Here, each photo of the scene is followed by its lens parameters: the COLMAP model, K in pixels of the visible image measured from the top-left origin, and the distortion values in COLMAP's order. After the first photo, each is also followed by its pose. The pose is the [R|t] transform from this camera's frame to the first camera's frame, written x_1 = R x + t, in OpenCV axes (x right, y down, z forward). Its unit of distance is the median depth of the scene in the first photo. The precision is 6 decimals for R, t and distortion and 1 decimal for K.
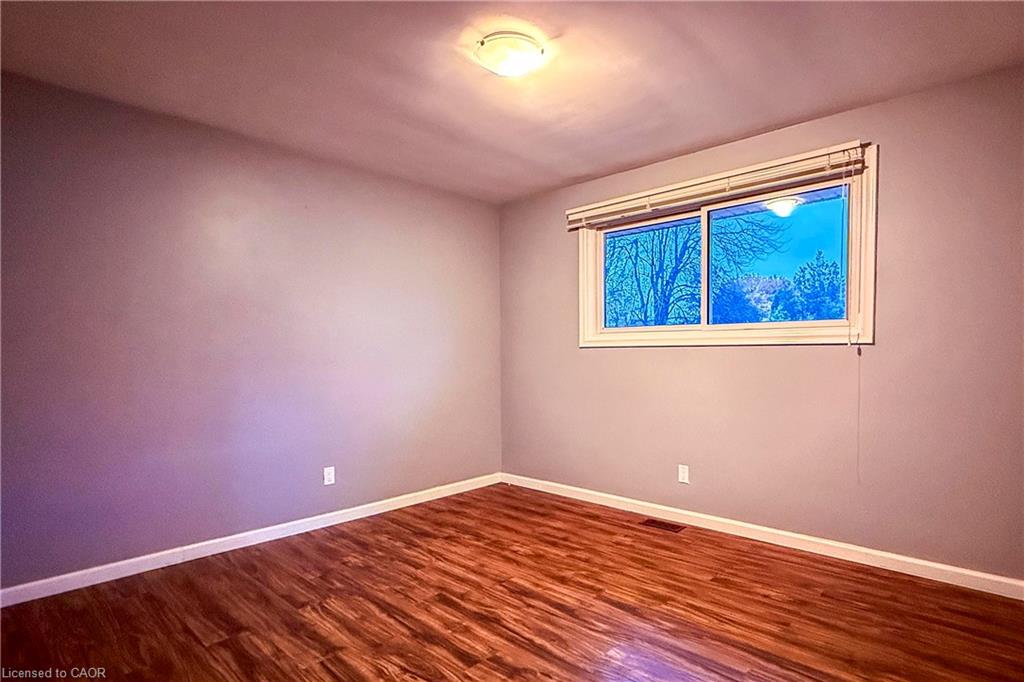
lens RADIAL K [[481.3, 0, 548.5], [0, 481.3, 369.3], [0, 0, 1]] dist [0.001900, -0.000425]
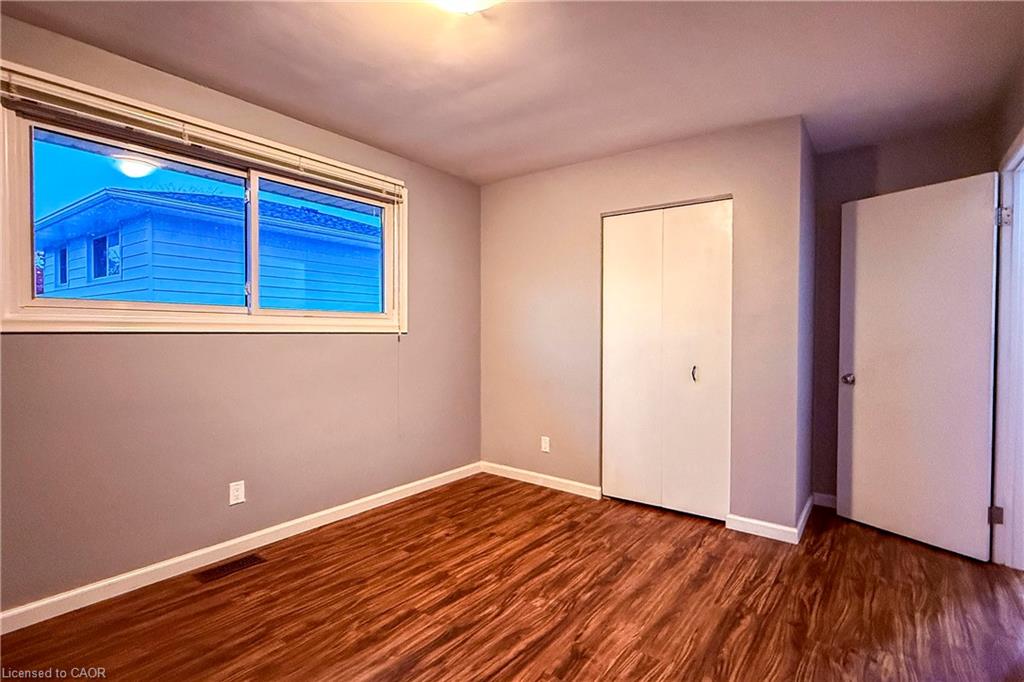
lens RADIAL K [[481.3, 0, 515.6], [0, 481.3, 336.9], [0, 0, 1]] dist [0.001900, -0.000425]
pose [[-0.022751, -0.008257, 0.999707, -0.683346], [0.032111, 0.999444, 0.008986, -0.043731], [-0.999225, 0.032306, -0.022474, 0.709383]]
